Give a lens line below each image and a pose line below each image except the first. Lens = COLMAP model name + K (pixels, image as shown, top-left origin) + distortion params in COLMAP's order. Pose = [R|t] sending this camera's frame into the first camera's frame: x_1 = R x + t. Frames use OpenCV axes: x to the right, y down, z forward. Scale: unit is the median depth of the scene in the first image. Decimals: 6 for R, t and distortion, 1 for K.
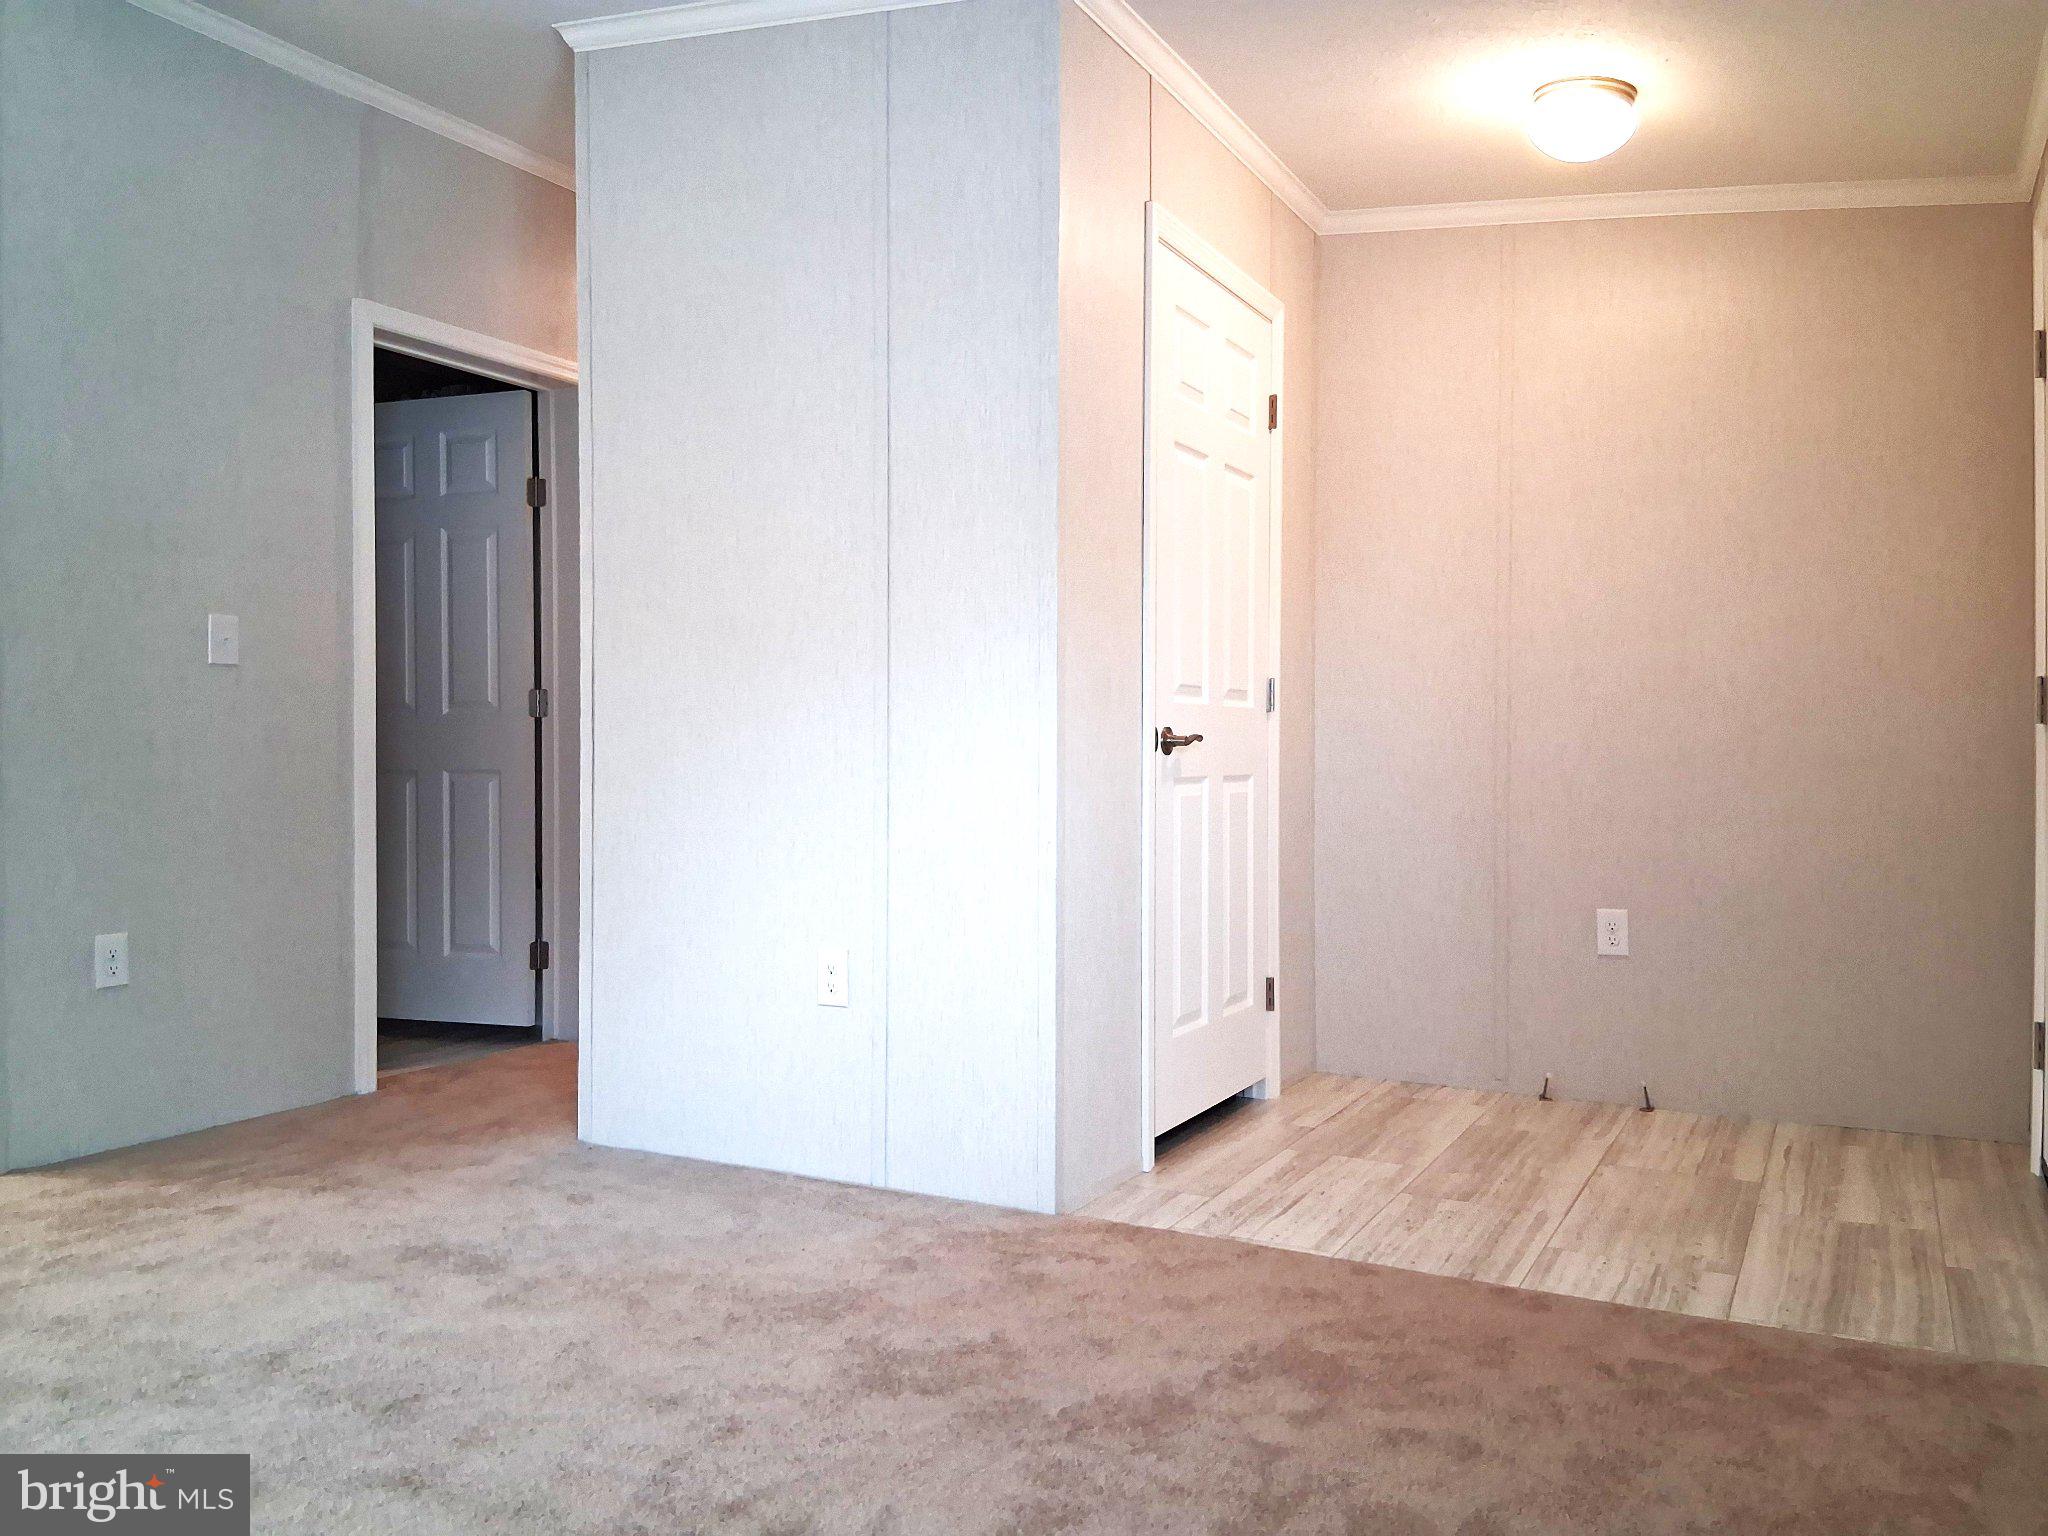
lens RADIAL K [[1565.6, 0, 1024.0], [0, 1565.6, 768.0], [0, 0, 1]] dist [0.001559, -0.002552]
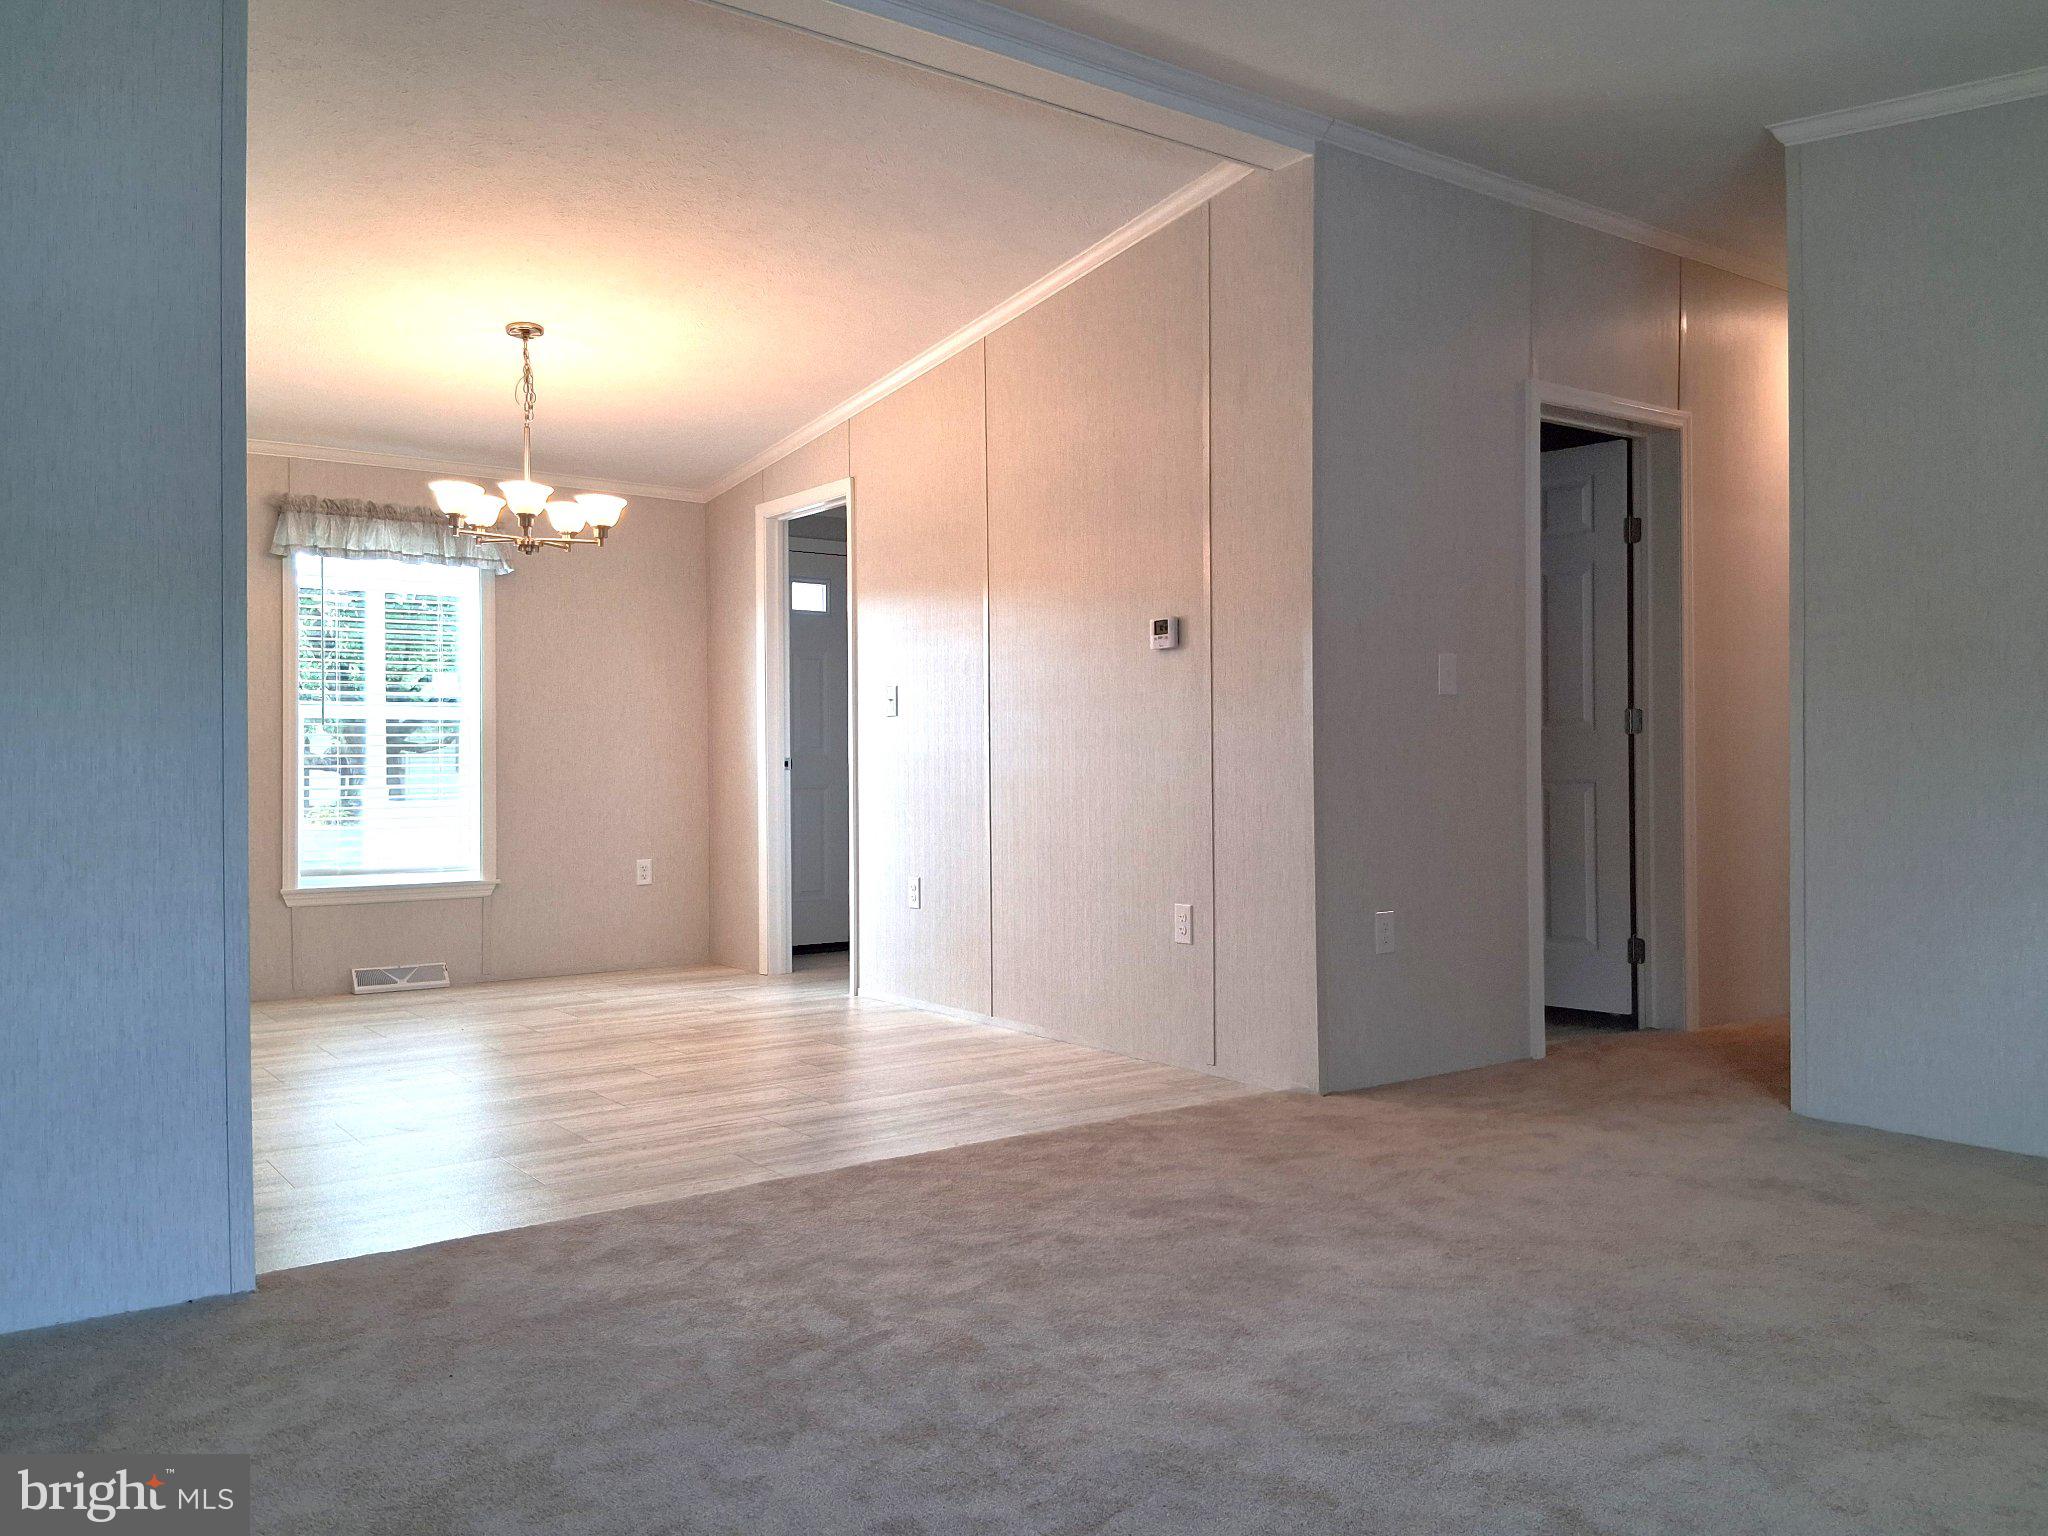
lens RADIAL K [[1591.5, 0, 1024.0], [0, 1591.5, 768.0], [0, 0, 1]] dist [-0.028976, -0.004378]
pose [[0.895885, -0.001338, -0.444283, -0.207549], [-0.002716, 0.999960, -0.008488, 0.002198], [0.444277, 0.008811, 0.895846, -0.194290]]
